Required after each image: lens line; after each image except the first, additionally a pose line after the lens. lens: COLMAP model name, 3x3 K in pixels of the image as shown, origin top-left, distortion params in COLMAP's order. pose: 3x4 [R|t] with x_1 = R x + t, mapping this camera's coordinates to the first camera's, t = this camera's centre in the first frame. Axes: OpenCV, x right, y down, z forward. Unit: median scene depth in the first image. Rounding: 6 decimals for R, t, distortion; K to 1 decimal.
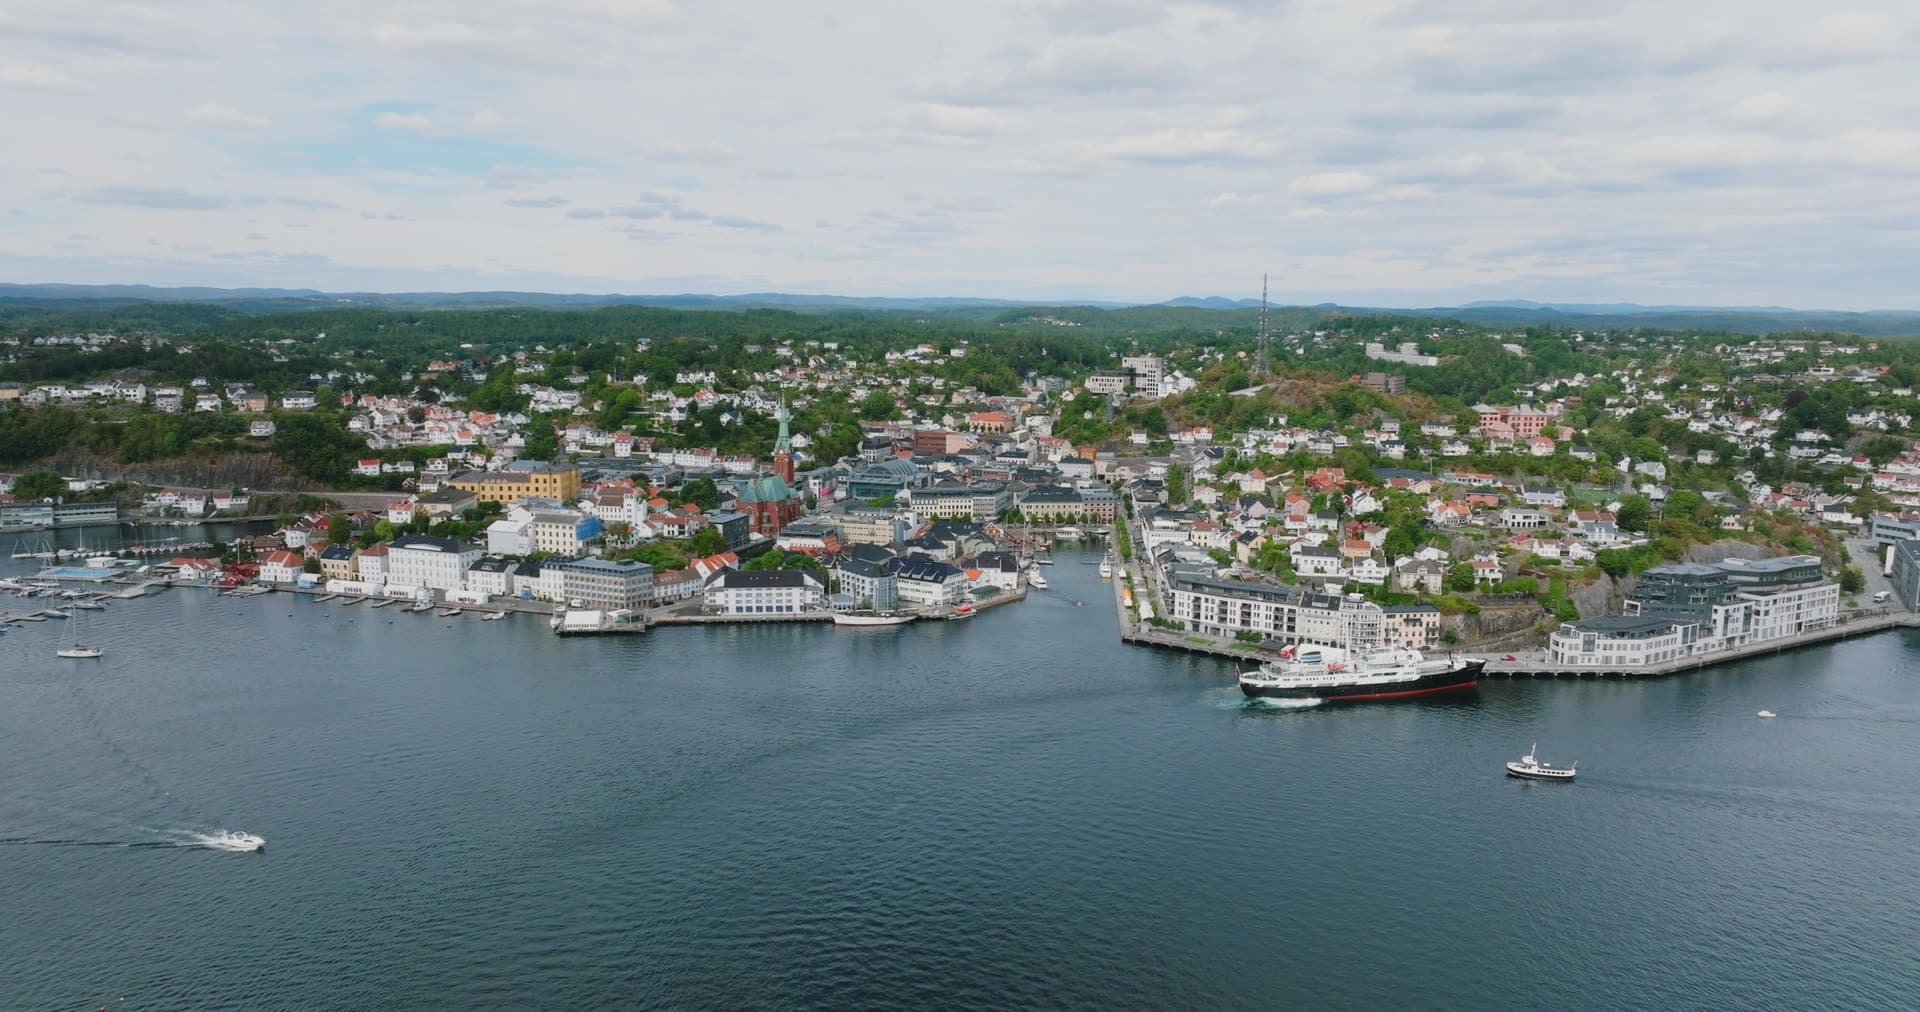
lens RADIAL K [[1344.0, 0, 960.0], [0, 1344.0, 506.0], [0, 0, 1]] dist [-0.004464, 0.021075]
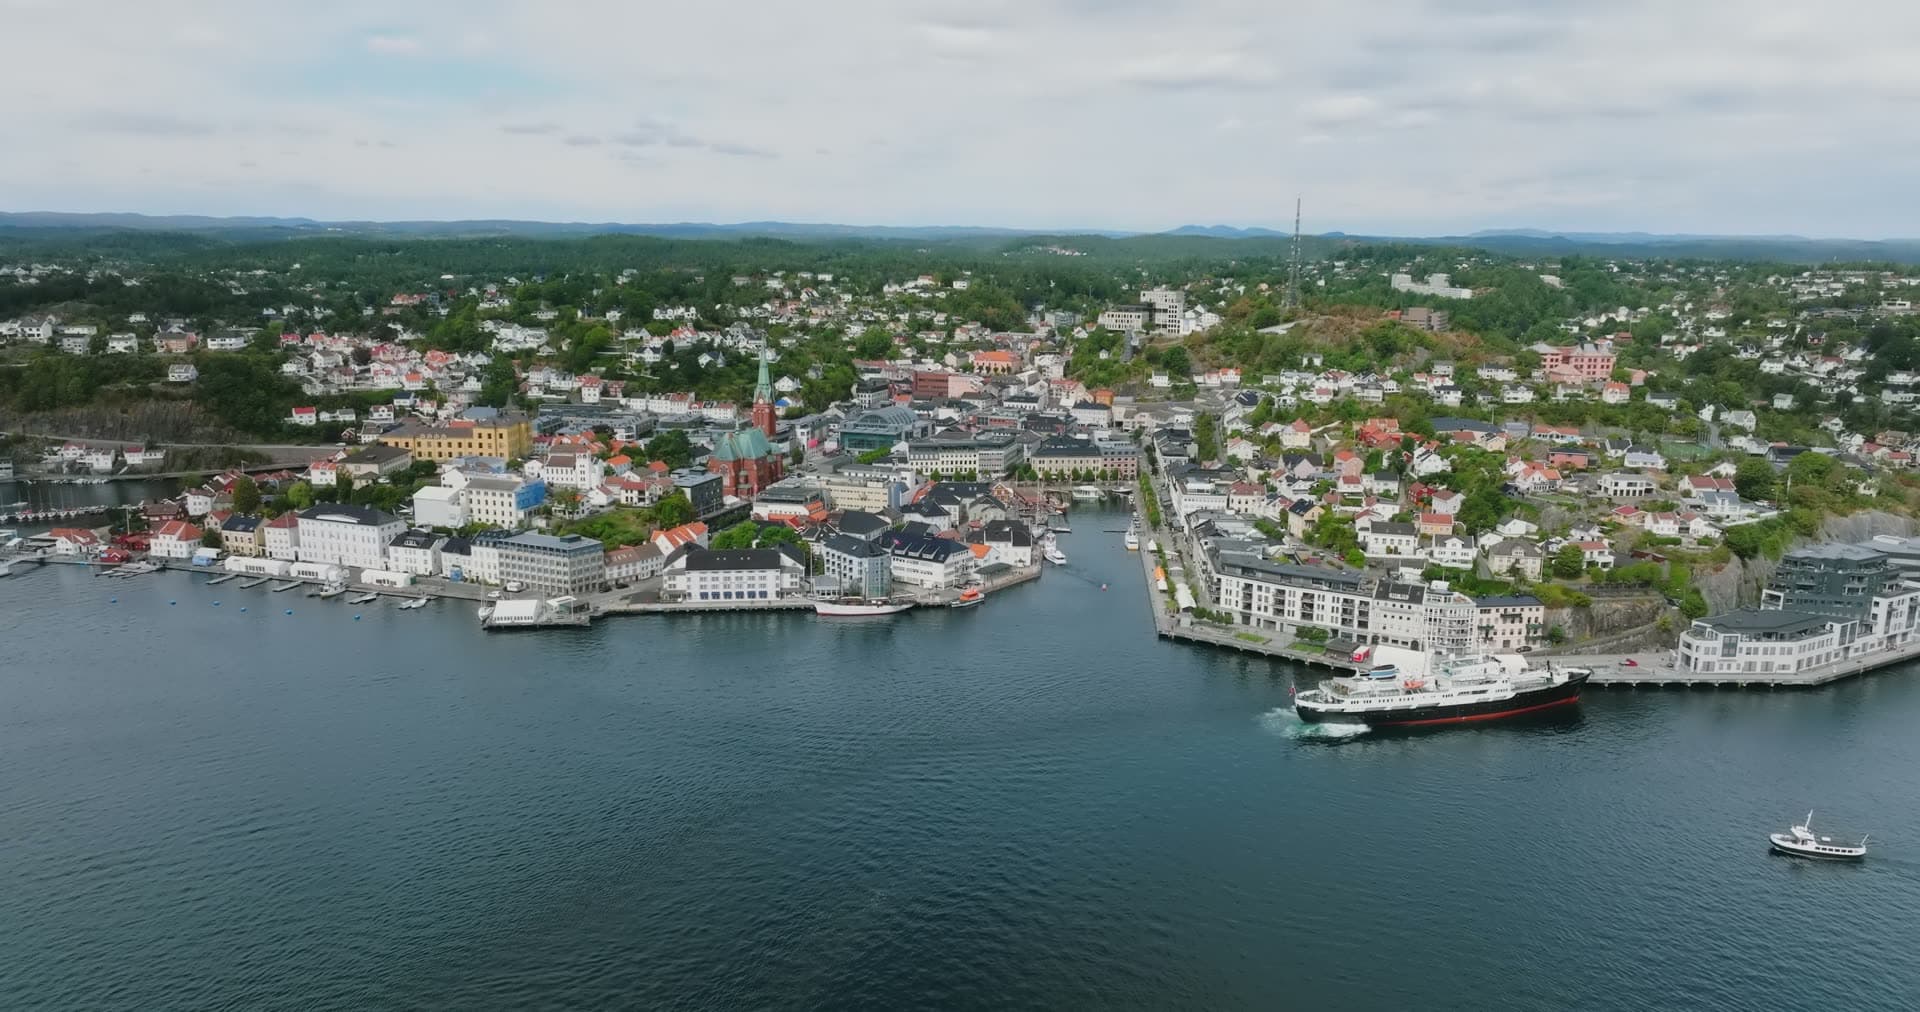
lens RADIAL K [[1344.0, 0, 960.0], [0, 1344.0, 506.0], [0, 0, 1]] dist [-0.004464, 0.021075]
pose [[0.999999, 0.000145, -0.001502, -0.001314], [-0.000068, 0.998688, 0.051213, -0.015823], [0.001507, -0.051213, 0.998687, 0.110163]]
